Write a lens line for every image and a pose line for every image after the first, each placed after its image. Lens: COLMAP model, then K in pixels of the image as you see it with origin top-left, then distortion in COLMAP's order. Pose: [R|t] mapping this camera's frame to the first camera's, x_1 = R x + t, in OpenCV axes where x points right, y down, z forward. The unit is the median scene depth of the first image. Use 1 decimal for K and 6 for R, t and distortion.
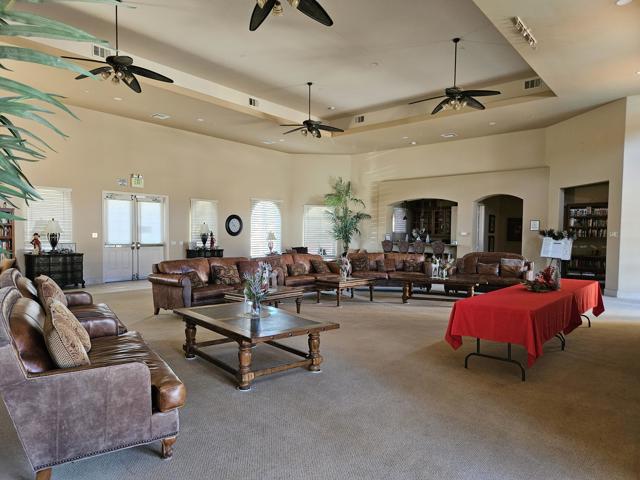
lens RADIAL K [[416.5, 0, 325.3], [0, 416.5, 246.6], [0, 0, 1]] dist [0.023578, -0.020406]
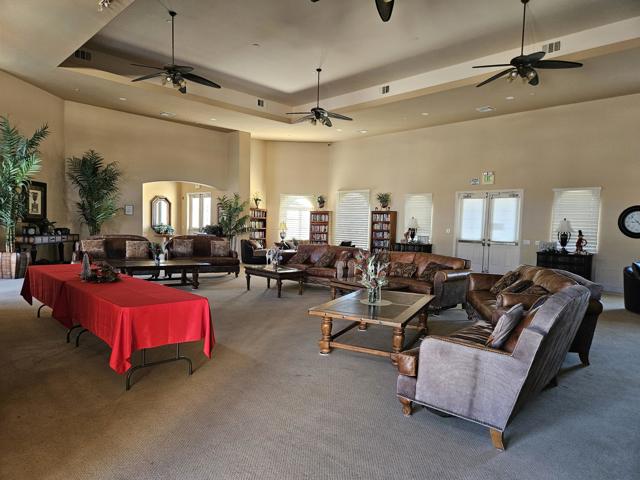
lens RADIAL K [[416.5, 0, 323.1], [0, 416.5, 252.1], [0, 0, 1]] dist [0.023578, -0.020406]
pose [[-0.081140, 0.058026, -0.995012, 0.519562], [-0.062921, 0.996014, 0.063216, -0.015554], [0.994715, 0.067737, -0.077166, 0.603717]]
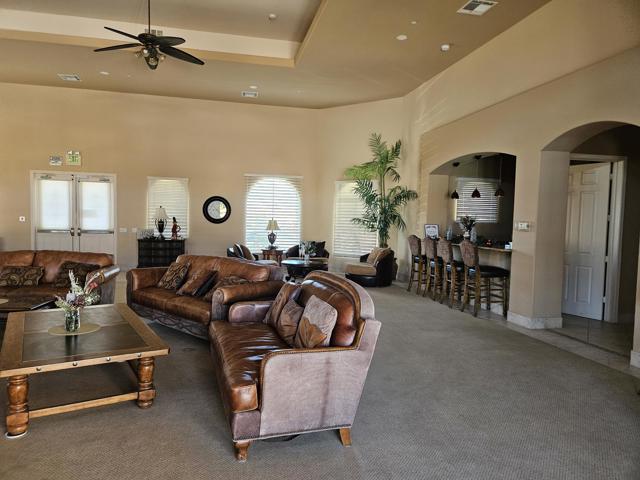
lens RADIAL K [[416.5, 0, 315.7], [0, 416.5, 243.8], [0, 0, 1]] dist [0.023578, -0.020406]
pose [[0.800410, 0.043267, -0.597890, 0.432556], [-0.034748, 0.999064, 0.025780, -0.014890], [0.598445, 0.000141, 0.801164, 0.519939]]
